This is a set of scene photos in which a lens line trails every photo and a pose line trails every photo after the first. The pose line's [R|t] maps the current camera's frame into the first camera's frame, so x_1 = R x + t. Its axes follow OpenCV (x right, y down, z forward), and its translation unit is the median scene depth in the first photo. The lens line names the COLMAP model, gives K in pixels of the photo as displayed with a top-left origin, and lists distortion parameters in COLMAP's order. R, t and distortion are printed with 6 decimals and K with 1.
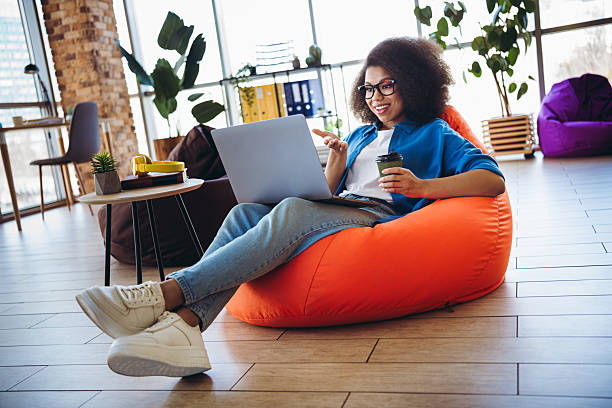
lens RADIAL K [[655.3, 0, 306.0], [0, 655.3, 204.0], [0, 0, 1]] dist [0.006625, 0.207164]
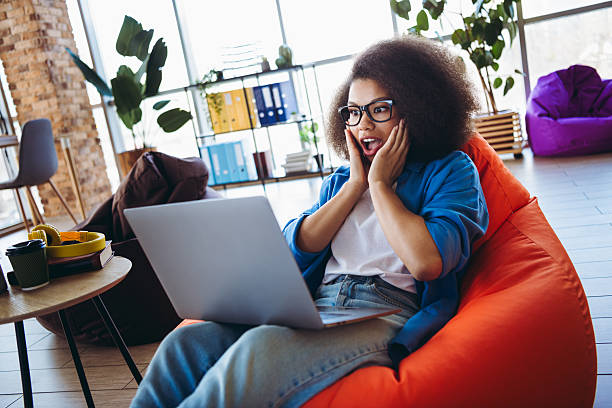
lens RADIAL K [[592.4, 0, 306.0], [0, 592.4, 204.0], [0, 0, 1]] dist [-0.005398, 0.096252]
pose [[0.998018, -0.051993, 0.035453, 0.002497], [0.050776, 0.998117, 0.034406, -0.043793], [-0.037175, -0.032538, 0.998779, 0.149092]]
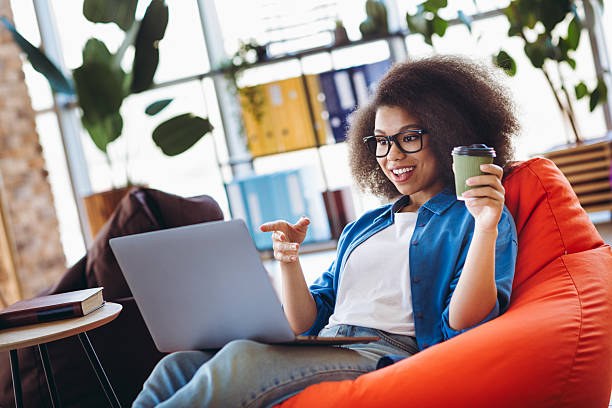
lens RADIAL K [[1481.0, 0, 306.0], [0, 1481.0, 204.0], [0, 0, 1]] dist [-0.070202, -0.596216]
pose [[0.992939, -0.065675, -0.098788, 0.064574], [0.060704, 0.996773, -0.052513, -0.020174], [0.101918, 0.046146, 0.993722, -0.162815]]
